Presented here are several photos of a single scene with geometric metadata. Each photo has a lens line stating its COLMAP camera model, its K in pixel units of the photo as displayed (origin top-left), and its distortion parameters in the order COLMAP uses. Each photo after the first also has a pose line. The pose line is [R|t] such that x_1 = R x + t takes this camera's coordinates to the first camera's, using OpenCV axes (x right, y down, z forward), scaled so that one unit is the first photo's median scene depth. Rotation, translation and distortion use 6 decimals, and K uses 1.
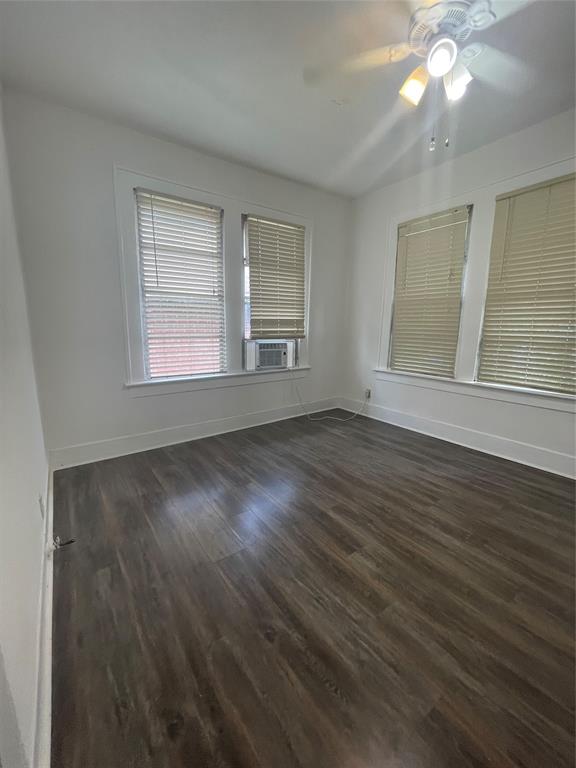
lens RADIAL K [[312.5, 0, 289.6], [0, 312.5, 383.3], [0, 0, 1]] dist [-0.001368, 0.000378]
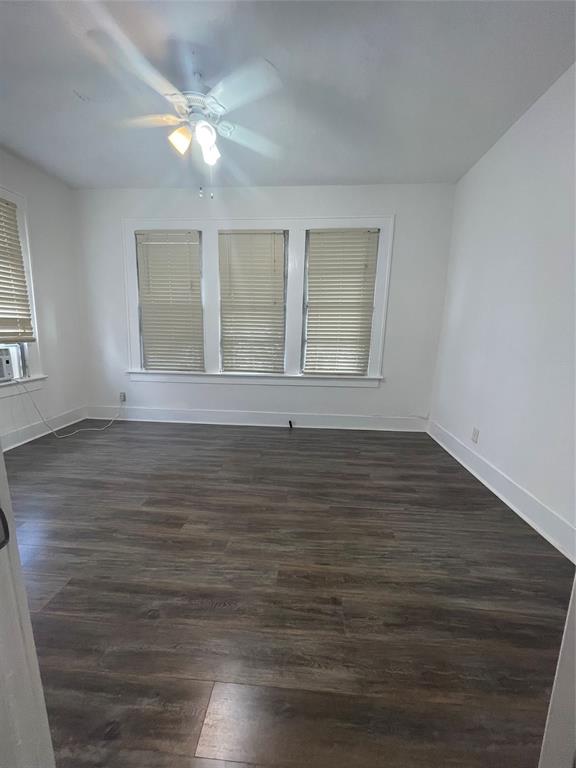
lens RADIAL K [[313.4, 0, 289.5], [0, 313.4, 383.0], [0, 0, 1]] dist [0.001804, 0.000551]
pose [[0.647854, -0.123879, 0.751625, -0.195057], [0.125600, 0.990555, 0.055000, 0.002476], [-0.751339, 0.058772, 0.657294, -0.050199]]
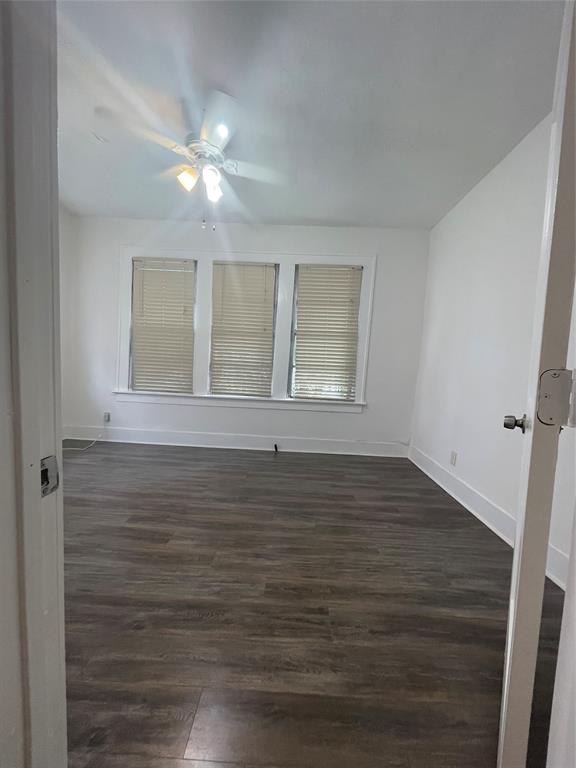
lens RADIAL K [[313.4, 0, 289.5], [0, 313.4, 383.0], [0, 0, 1]] dist [0.001804, 0.000551]
pose [[0.607779, -0.030165, 0.793533, -0.236088], [0.099890, 0.994245, -0.038712, 0.030317], [-0.787799, 0.102795, 0.607294, -0.059260]]
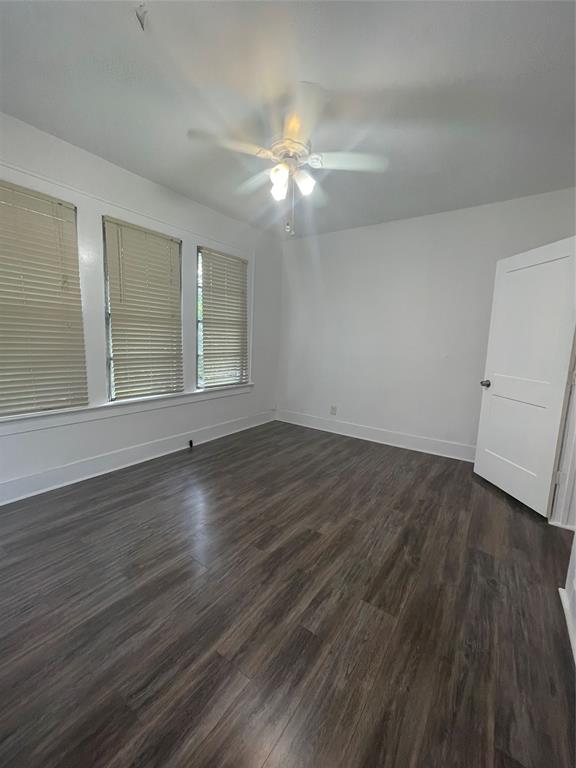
lens RADIAL K [[312.5, 0, 289.6], [0, 312.5, 383.3], [0, 0, 1]] dist [-0.001368, 0.000378]
pose [[-0.325476, -0.144860, 0.934388, -0.483174], [0.138067, 0.970323, 0.198524, -0.179500], [-0.935416, 0.193623, -0.295816, 0.770286]]
